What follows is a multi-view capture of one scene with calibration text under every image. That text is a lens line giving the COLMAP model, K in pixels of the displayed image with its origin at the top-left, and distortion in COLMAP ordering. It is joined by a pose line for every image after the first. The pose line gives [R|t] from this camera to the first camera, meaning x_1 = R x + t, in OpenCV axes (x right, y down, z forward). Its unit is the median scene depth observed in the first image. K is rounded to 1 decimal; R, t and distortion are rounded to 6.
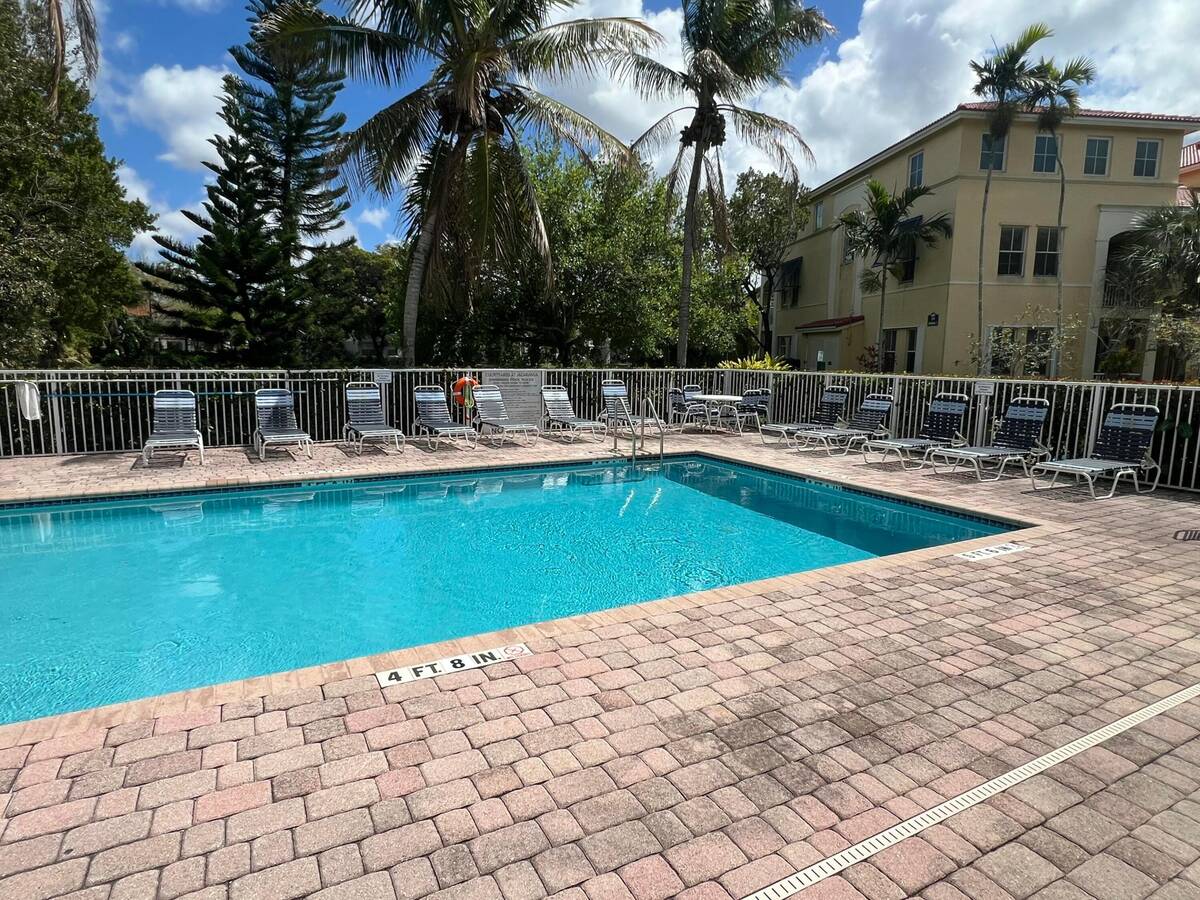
lens RADIAL K [[667.2, 0, 597.1], [0, 667.2, 449.1], [0, 0, 1]] dist [-0.001298, -0.000338]
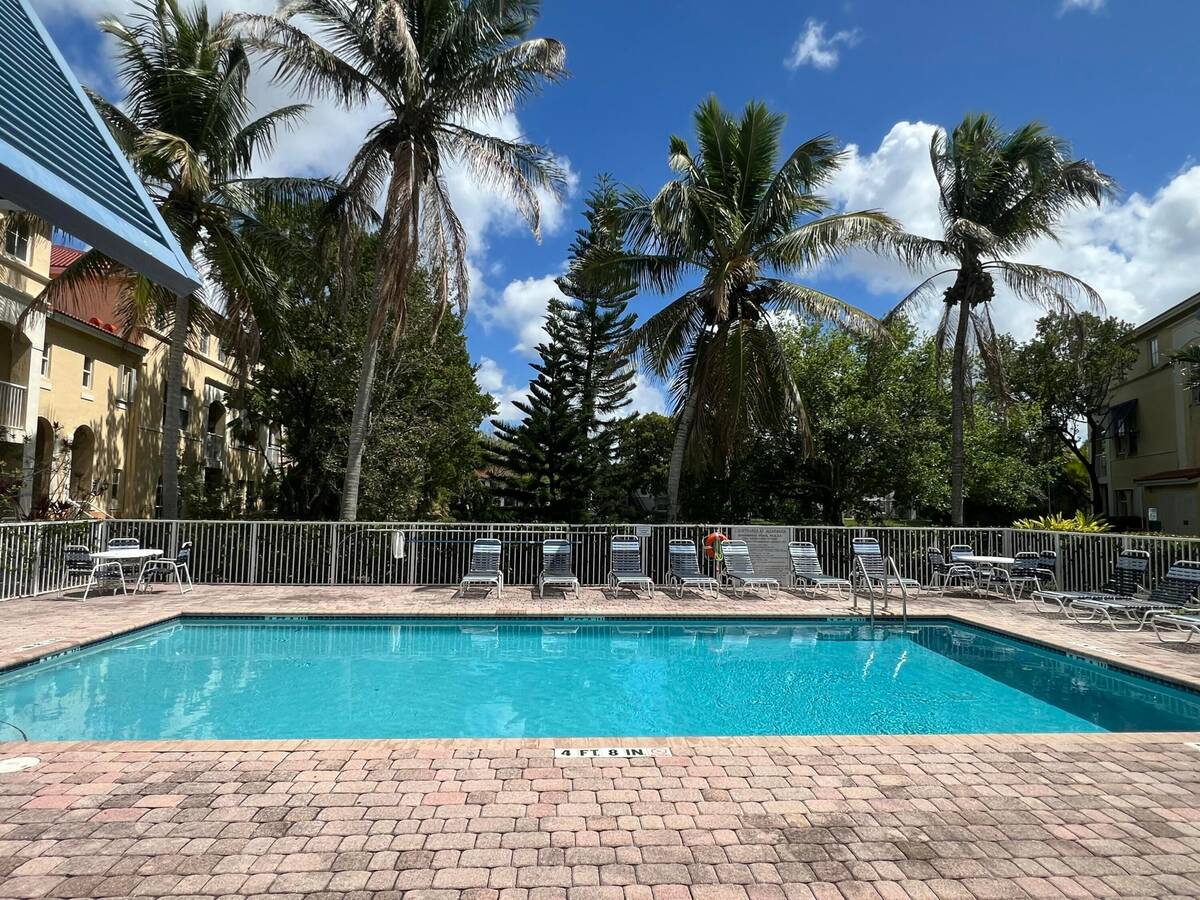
lens RADIAL K [[667.2, 0, 602.7], [0, 667.2, 455.8], [0, 0, 1]] dist [-0.001298, -0.000338]
pose [[0.911589, -0.030004, -0.410007, 0.096098], [-0.060475, 0.976696, -0.205933, 0.006694], [0.406631, 0.212521, 0.888530, -0.087646]]
